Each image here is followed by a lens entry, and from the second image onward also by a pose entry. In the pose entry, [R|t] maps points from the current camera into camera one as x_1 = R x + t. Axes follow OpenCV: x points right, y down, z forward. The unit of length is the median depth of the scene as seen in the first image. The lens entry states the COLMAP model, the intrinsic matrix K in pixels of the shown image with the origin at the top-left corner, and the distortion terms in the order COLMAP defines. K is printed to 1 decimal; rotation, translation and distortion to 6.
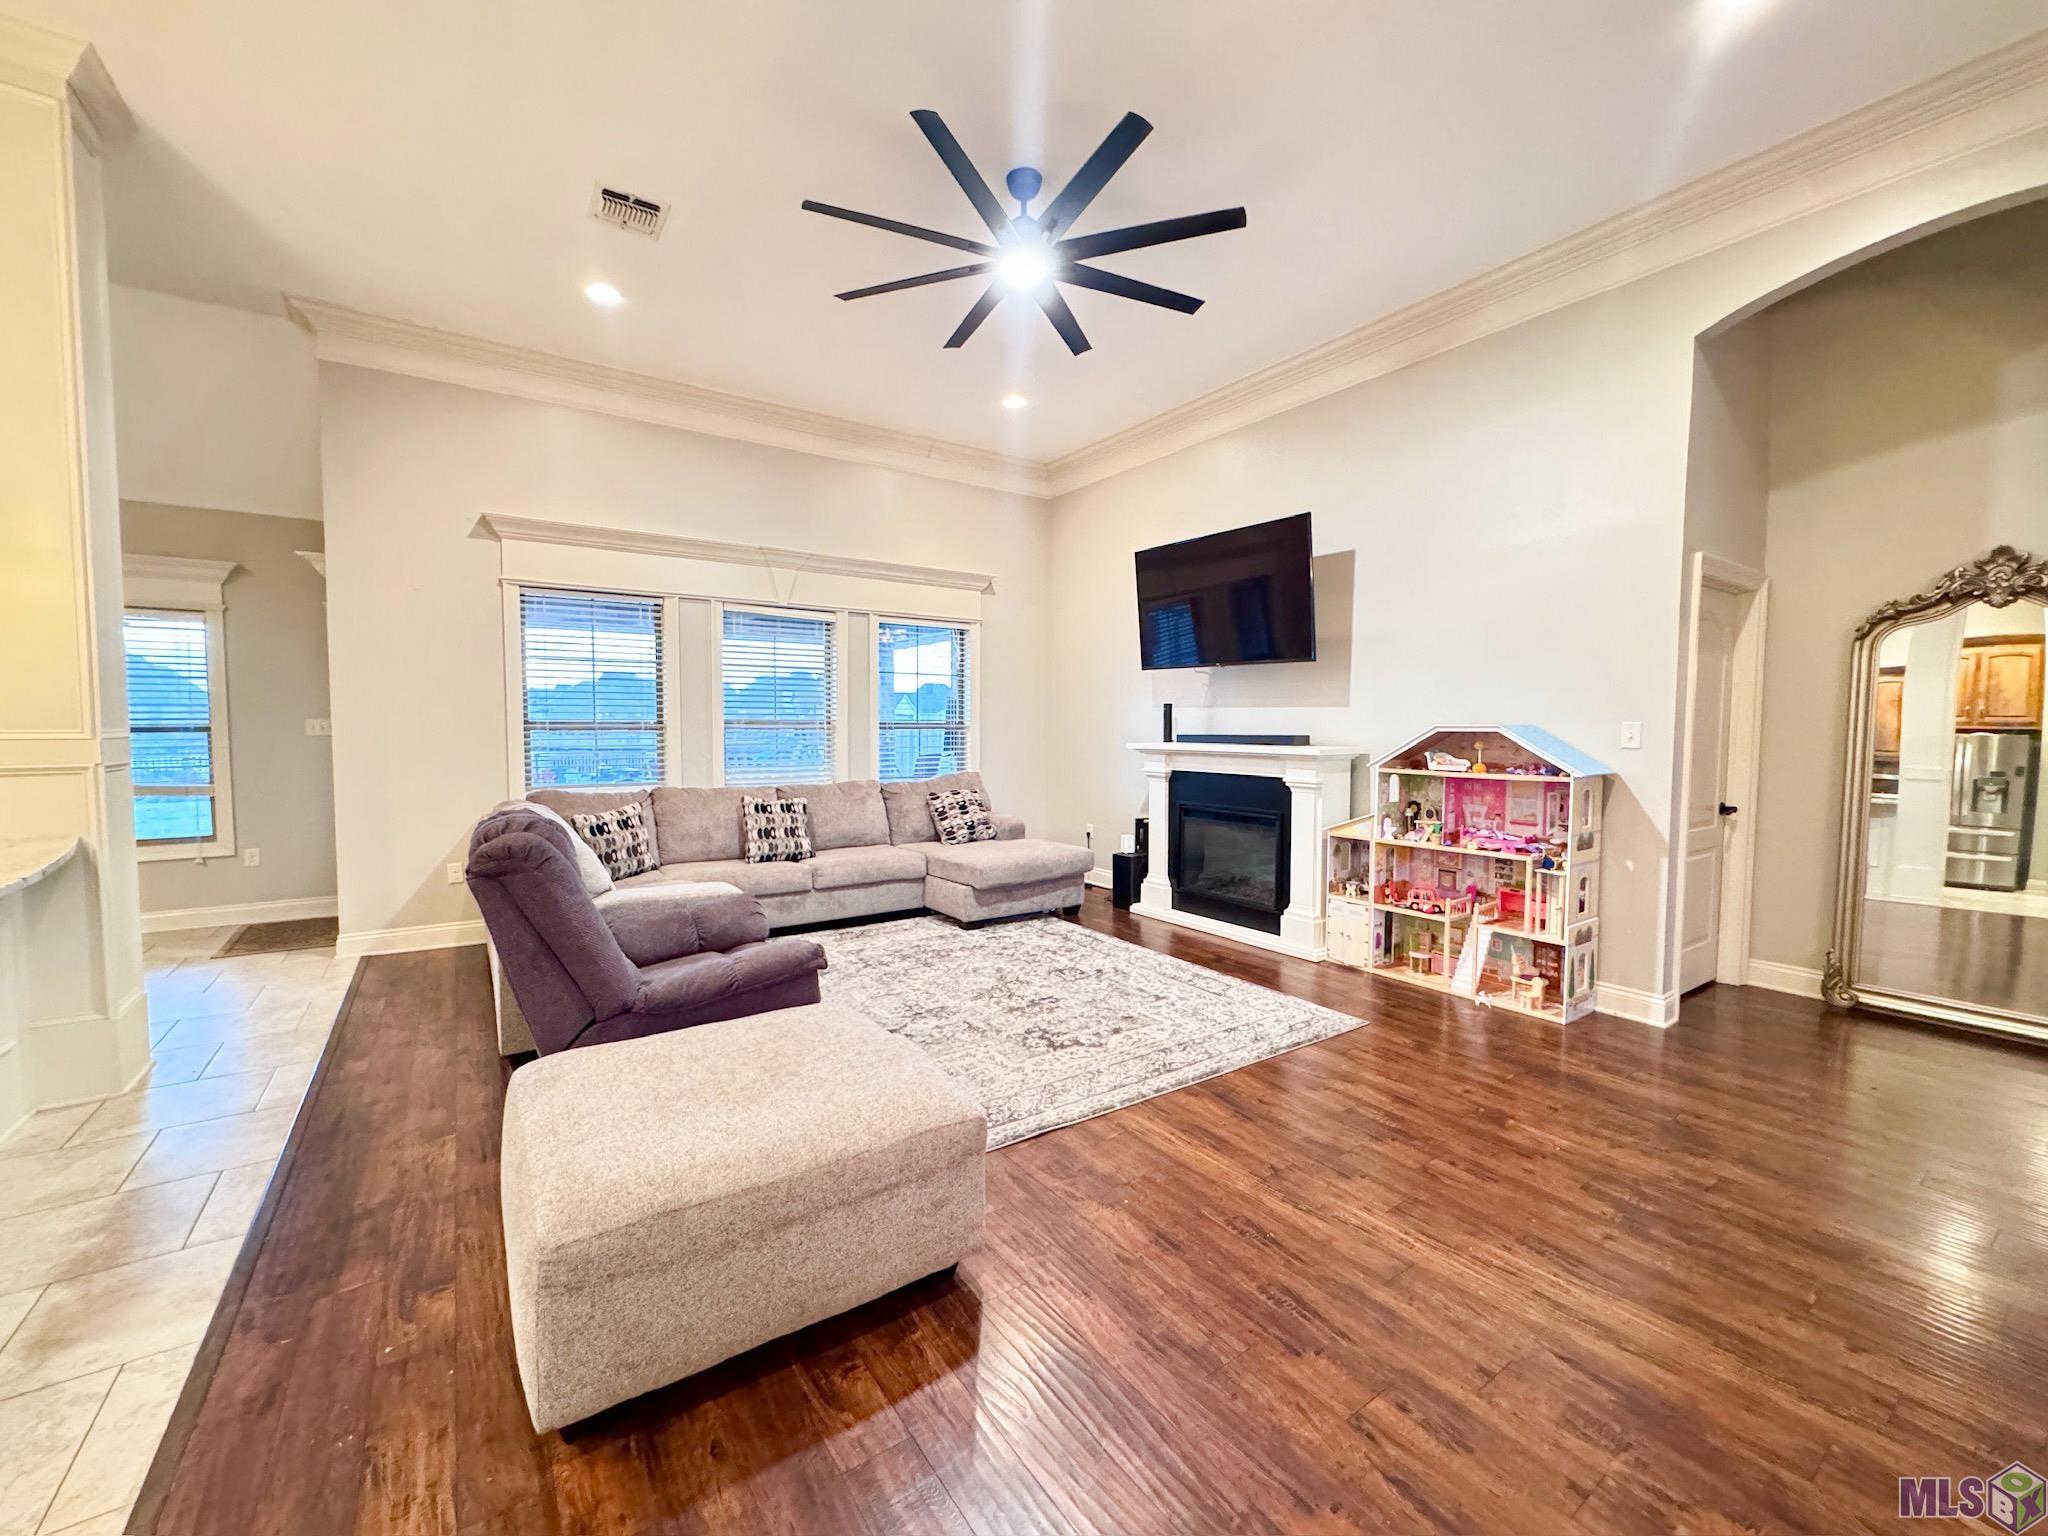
lens RADIAL K [[823.6, 0, 1021.0], [0, 823.6, 765.1], [0, 0, 1]] dist [-0.000058, -0.000186]
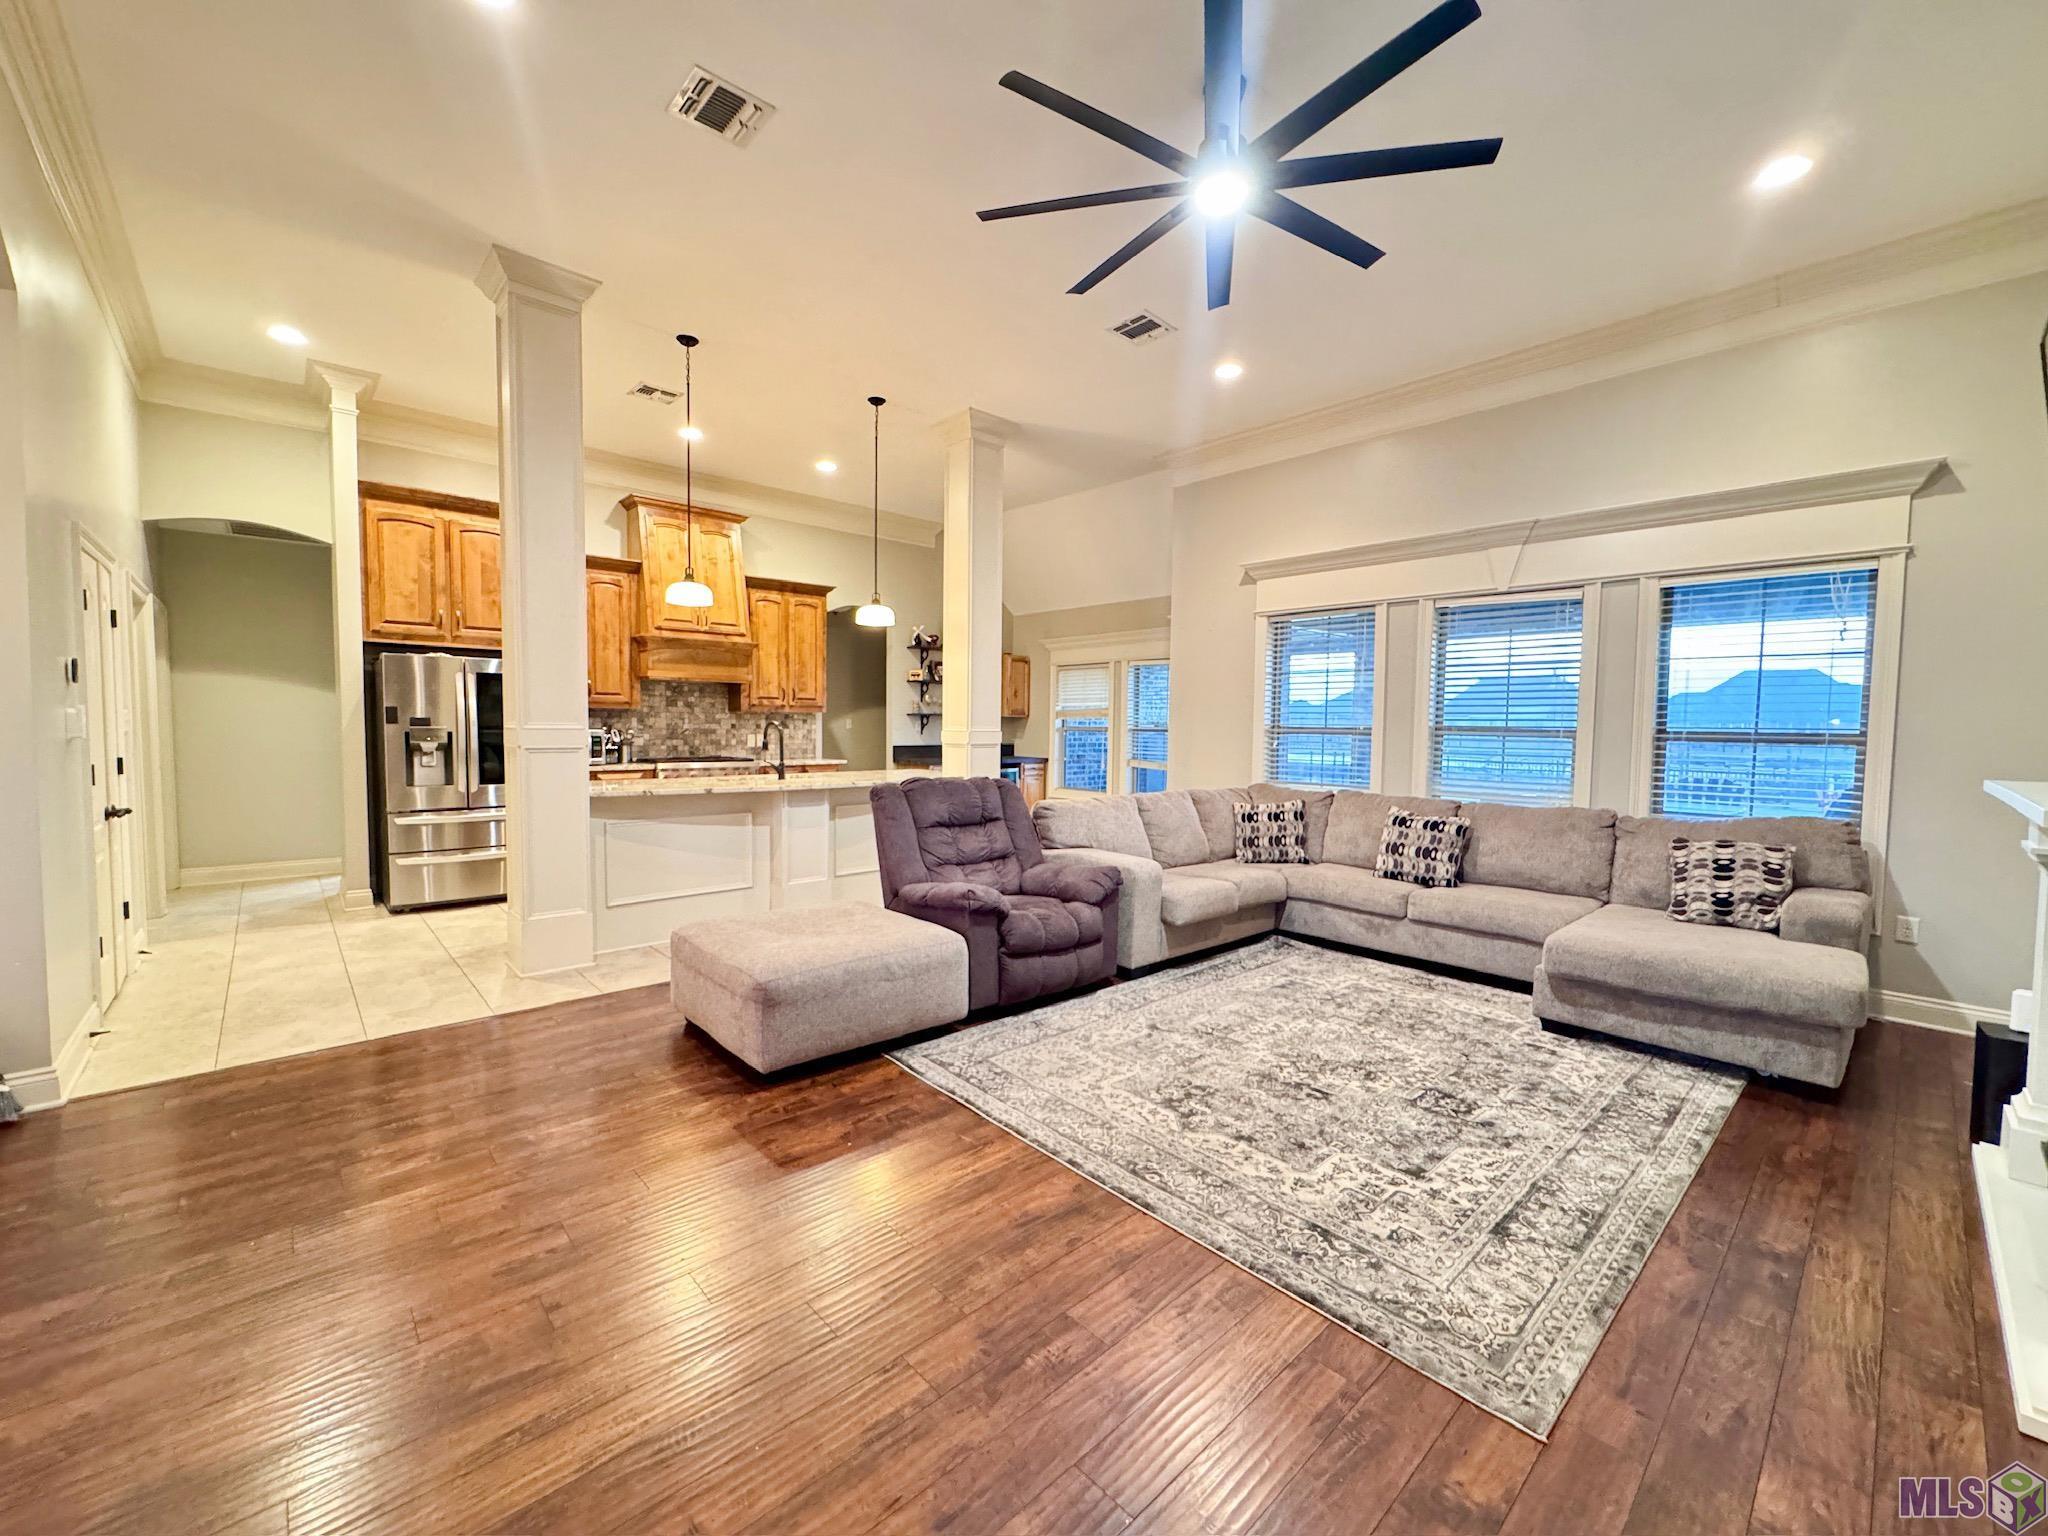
lens RADIAL K [[823.6, 0, 1025.6], [0, 823.6, 763.5], [0, 0, 1]] dist [-0.000058, -0.000186]
pose [[0.135724, 0.046709, -0.989645, 0.638887], [-0.062007, 0.997330, 0.038568, -0.025880], [0.988804, 0.056131, 0.138258, 0.535951]]
